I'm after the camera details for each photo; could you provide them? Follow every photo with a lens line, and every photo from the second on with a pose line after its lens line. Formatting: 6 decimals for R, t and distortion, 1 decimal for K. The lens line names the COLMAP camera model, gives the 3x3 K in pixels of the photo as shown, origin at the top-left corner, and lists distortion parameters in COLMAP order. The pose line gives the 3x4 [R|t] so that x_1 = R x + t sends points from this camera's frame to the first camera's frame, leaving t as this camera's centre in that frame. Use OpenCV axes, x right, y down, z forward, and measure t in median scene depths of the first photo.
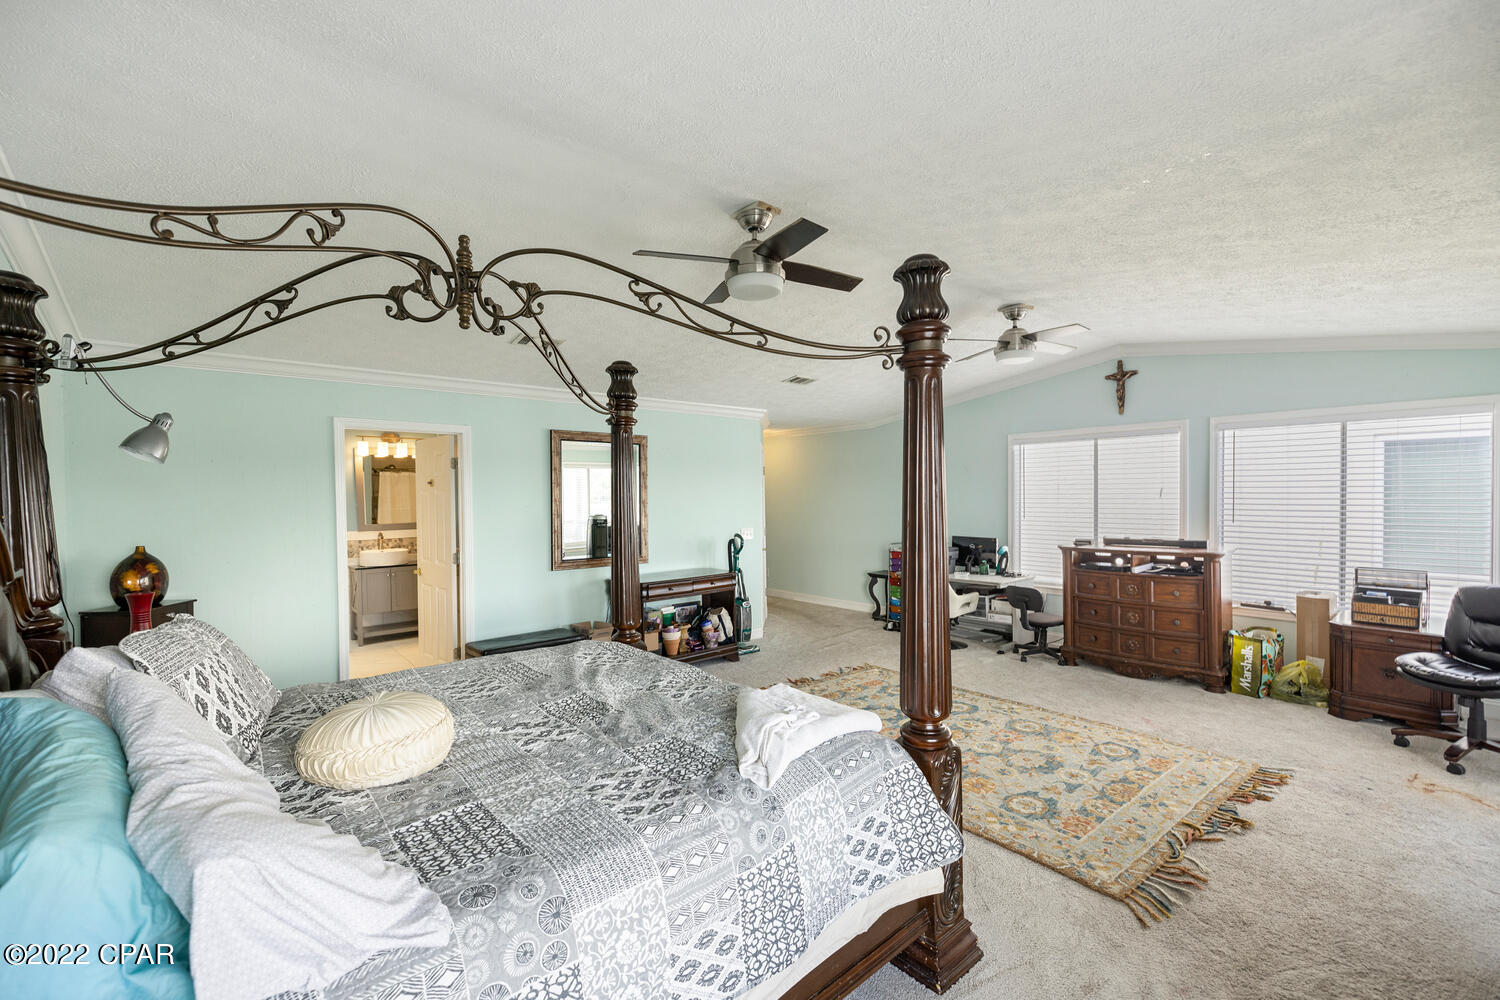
lens RADIAL K [[635.8, 0, 749.0], [0, 635.8, 485.0], [0, 0, 1]] dist [-0.000713, 0.000055]
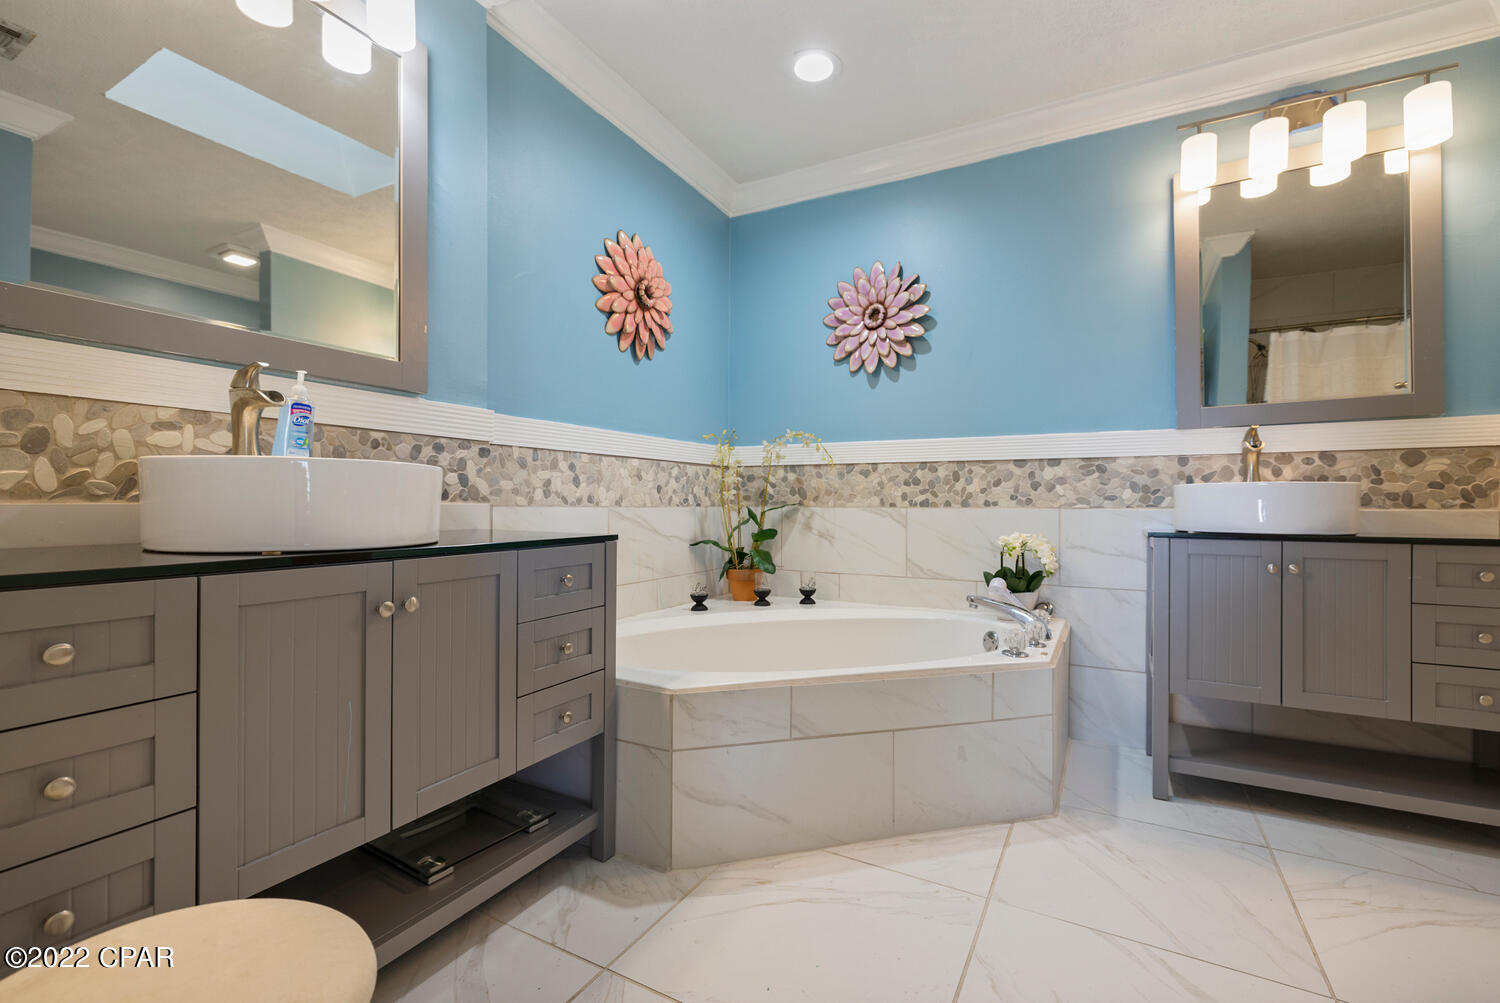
lens RADIAL K [[635.8, 0, 749.0], [0, 635.8, 486.5], [0, 0, 1]] dist [-0.000713, 0.000055]
pose [[0.331563, 0.012910, -0.943345, -0.378943], [-0.026091, 0.999649, 0.004511, 0.105971], [0.943072, 0.023118, 0.331784, 0.683418]]
